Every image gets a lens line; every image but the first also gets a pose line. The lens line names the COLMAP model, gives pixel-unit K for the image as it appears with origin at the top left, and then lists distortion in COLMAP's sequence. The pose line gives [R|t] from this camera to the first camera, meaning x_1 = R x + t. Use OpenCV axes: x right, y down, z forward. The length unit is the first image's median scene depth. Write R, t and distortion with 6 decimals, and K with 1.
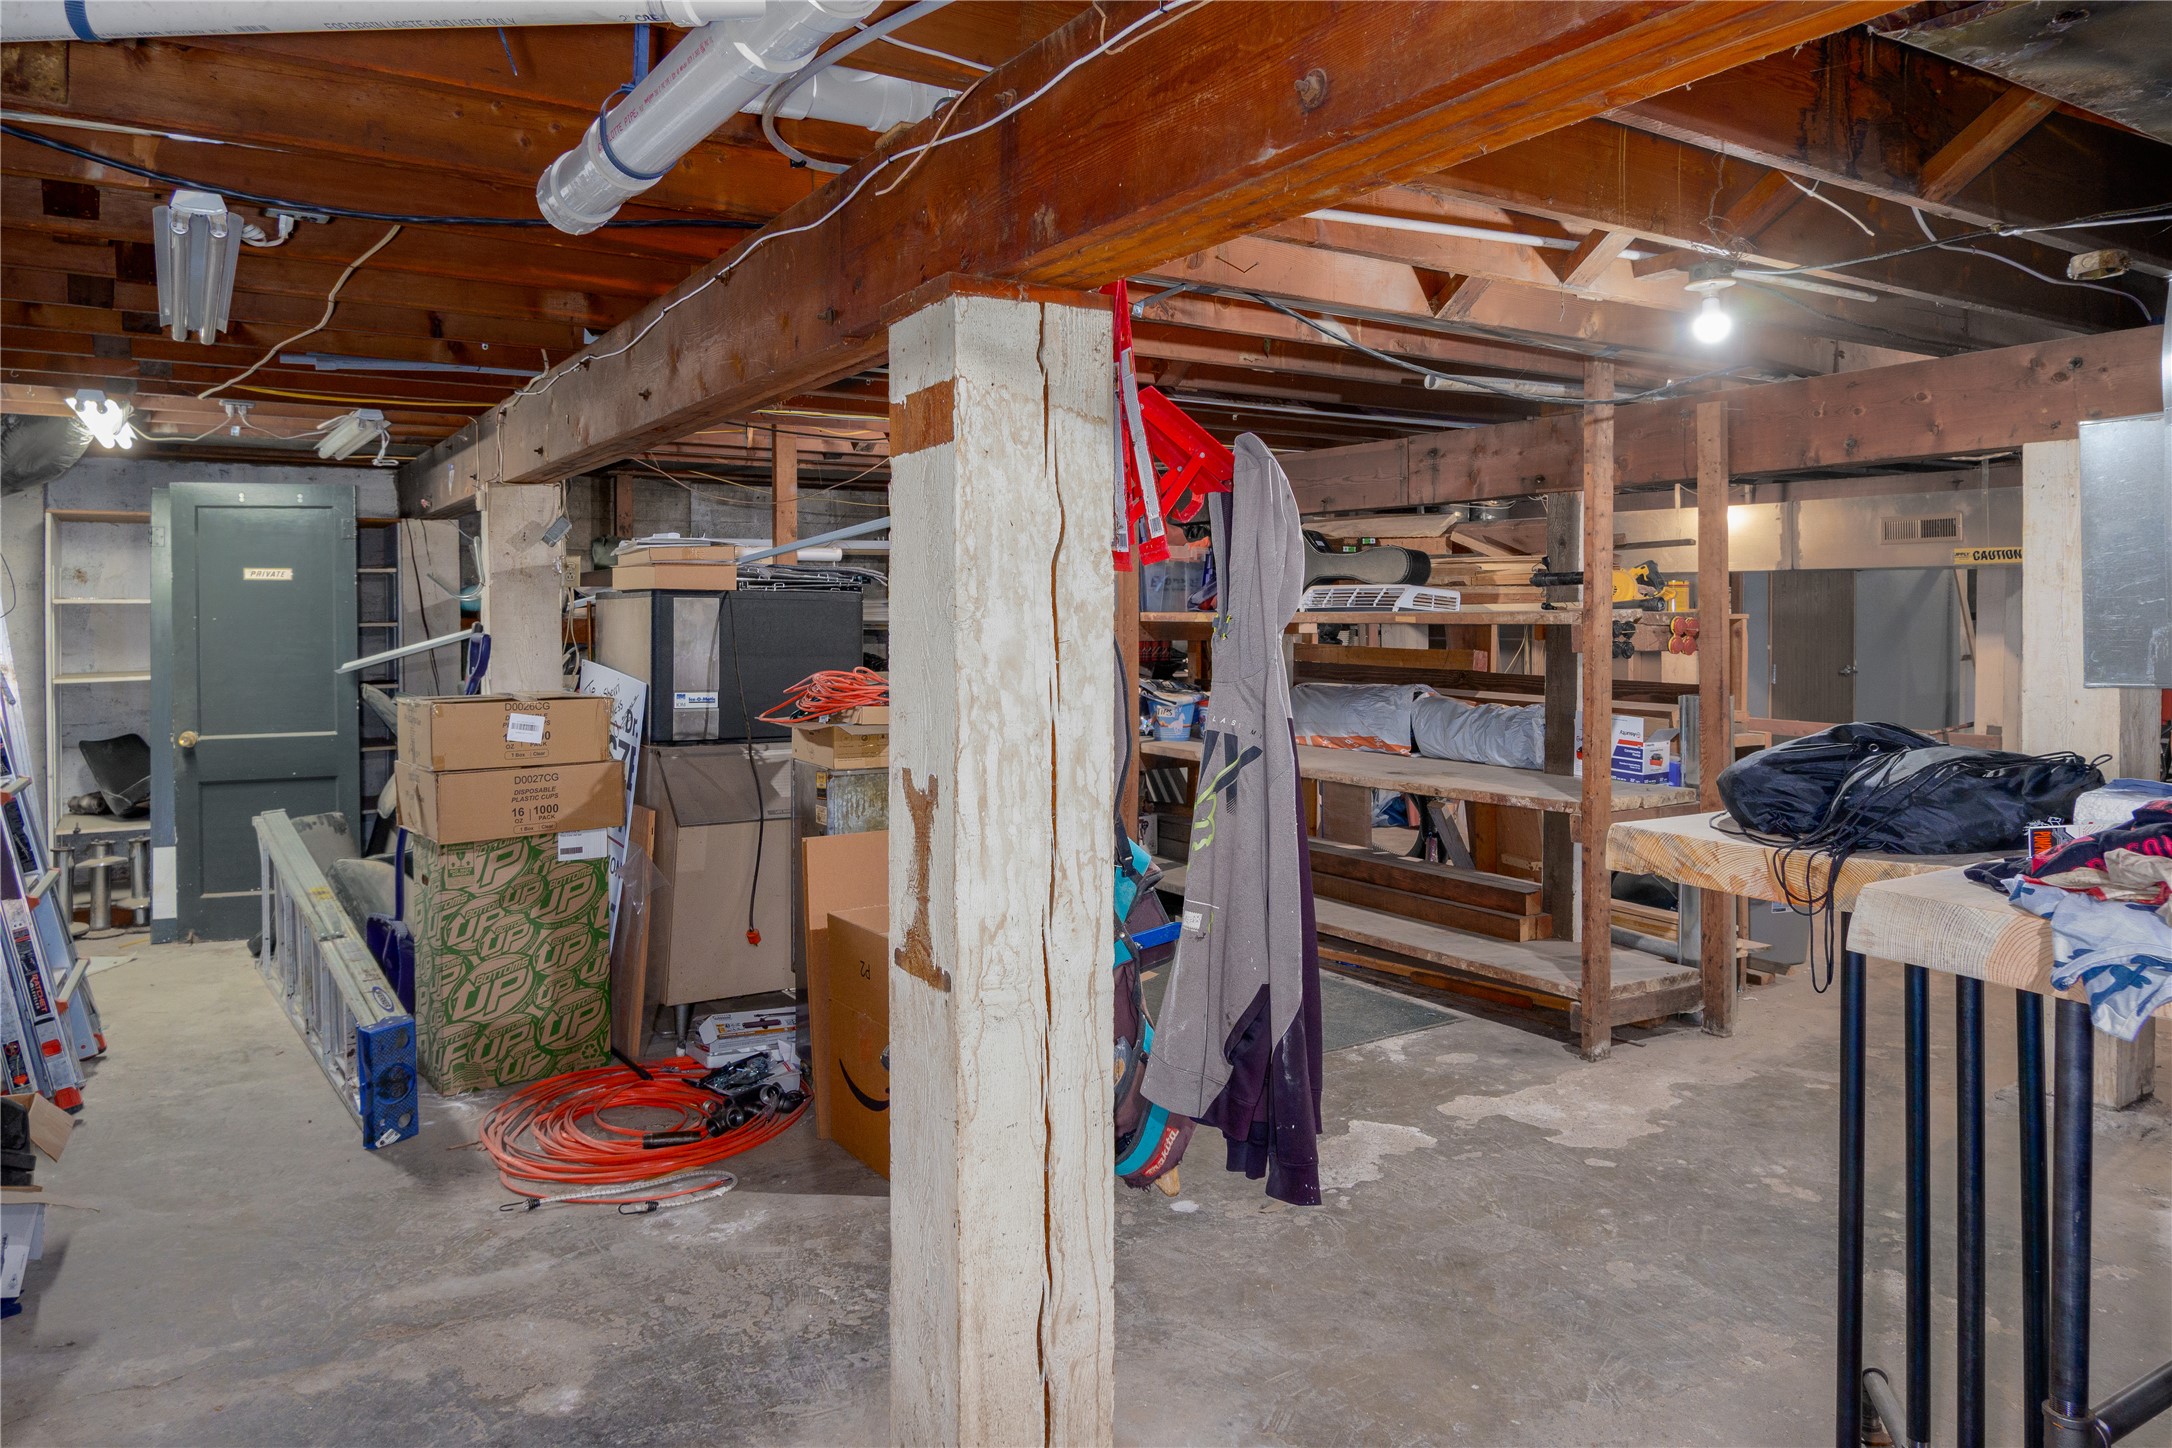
lens RADIAL K [[1454.2, 0, 1087.0], [0, 1454.2, 669.5], [0, 0, 1]] dist [0.027492, -0.000112]
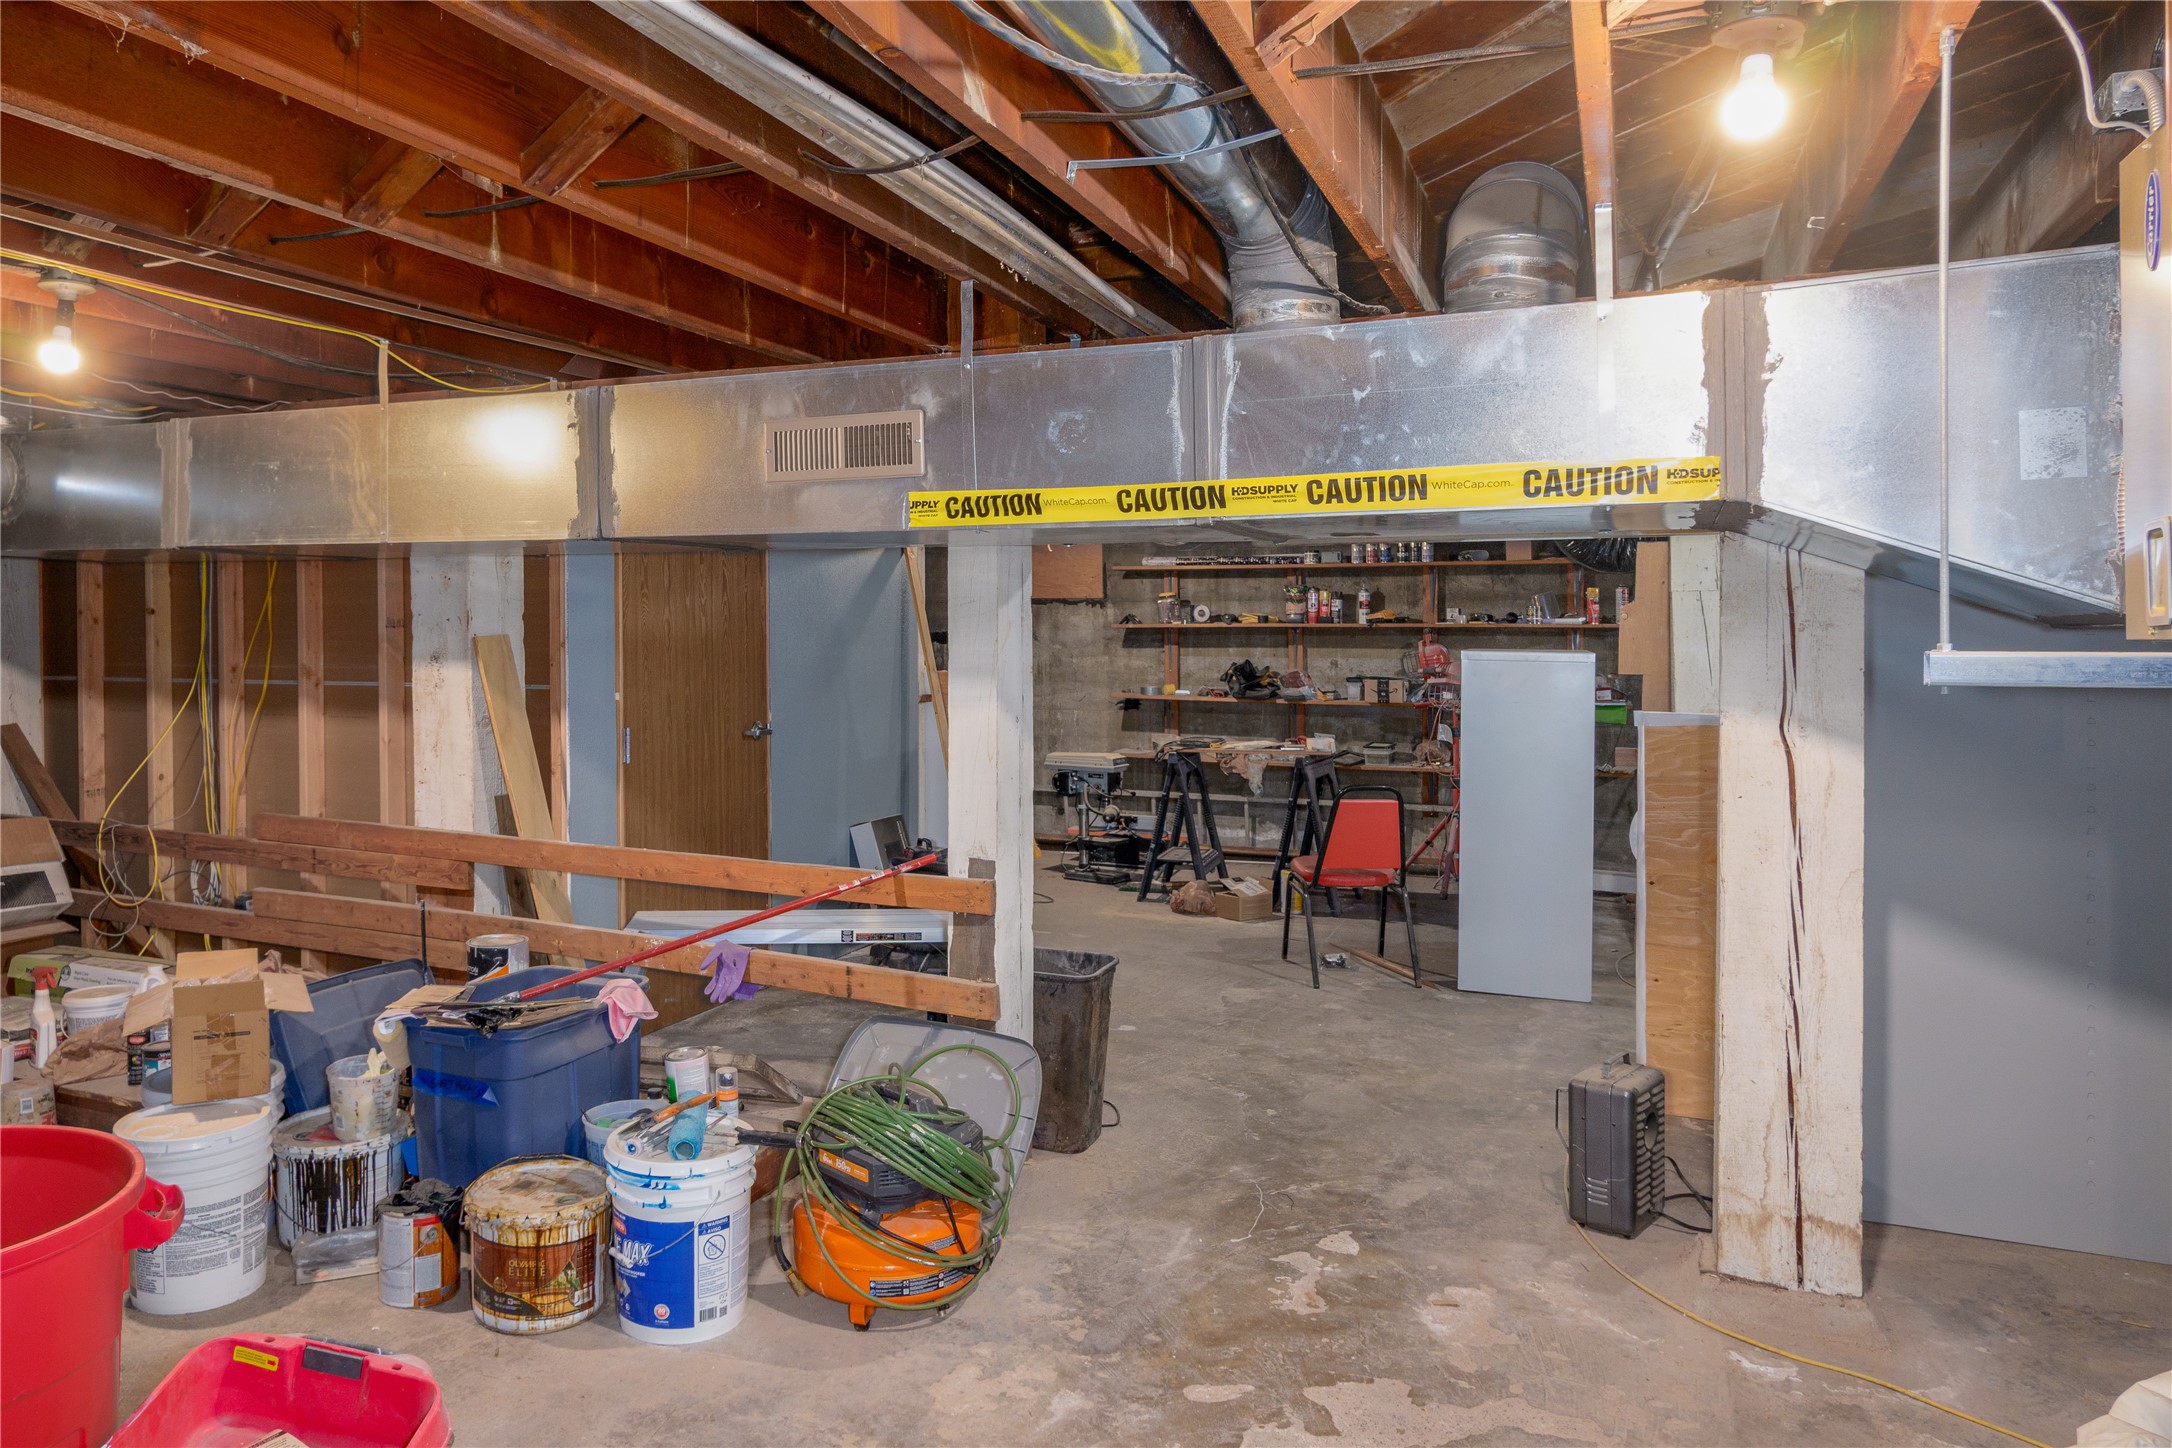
lens RADIAL K [[1454.2, 0, 1087.0], [0, 1454.2, 669.5], [0, 0, 1]] dist [0.027492, -0.000112]
pose [[0.792563, -0.011194, 0.609687, 0.330253], [0.017436, 0.999839, -0.004308, -0.023854], [-0.609540, 0.014045, 0.792631, 0.560989]]
